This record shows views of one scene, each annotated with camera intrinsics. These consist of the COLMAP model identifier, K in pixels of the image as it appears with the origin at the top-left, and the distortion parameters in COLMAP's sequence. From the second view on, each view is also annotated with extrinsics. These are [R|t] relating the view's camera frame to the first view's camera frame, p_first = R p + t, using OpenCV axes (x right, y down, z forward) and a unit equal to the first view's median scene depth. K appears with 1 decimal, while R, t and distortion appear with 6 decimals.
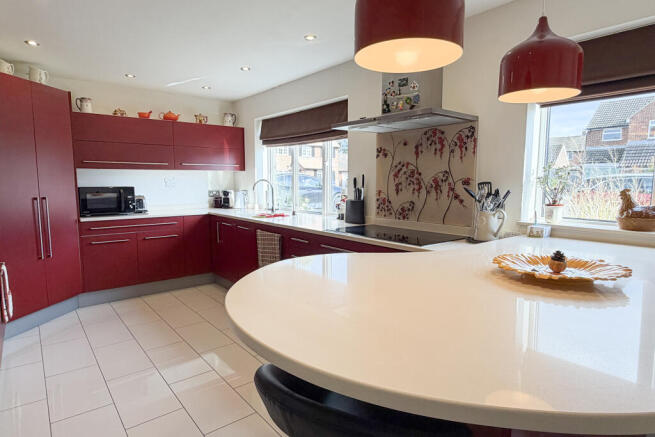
lens RADIAL K [[375.5, 0, 328.8], [0, 375.5, 222.4], [0, 0, 1]] dist [0.006893, 0.001011]
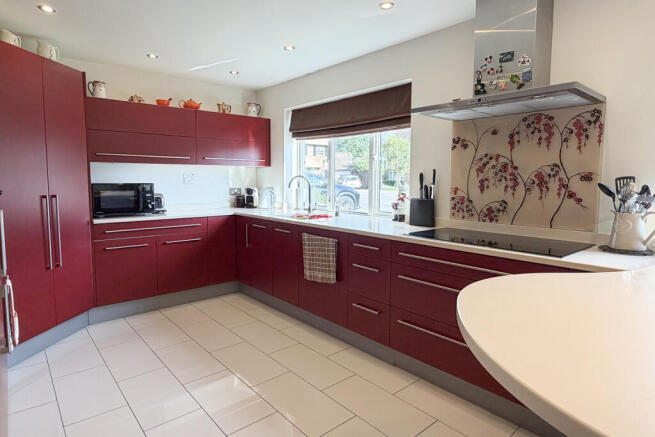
lens RADIAL K [[375.5, 0, 326.3], [0, 375.5, 212.9], [0, 0, 1]] dist [0.006893, 0.001011]
pose [[0.999645, 0.000349, 0.026638, -0.160218], [0.000225, 0.999768, -0.021520, -0.008239], [-0.026639, 0.021518, 0.999413, 0.136976]]
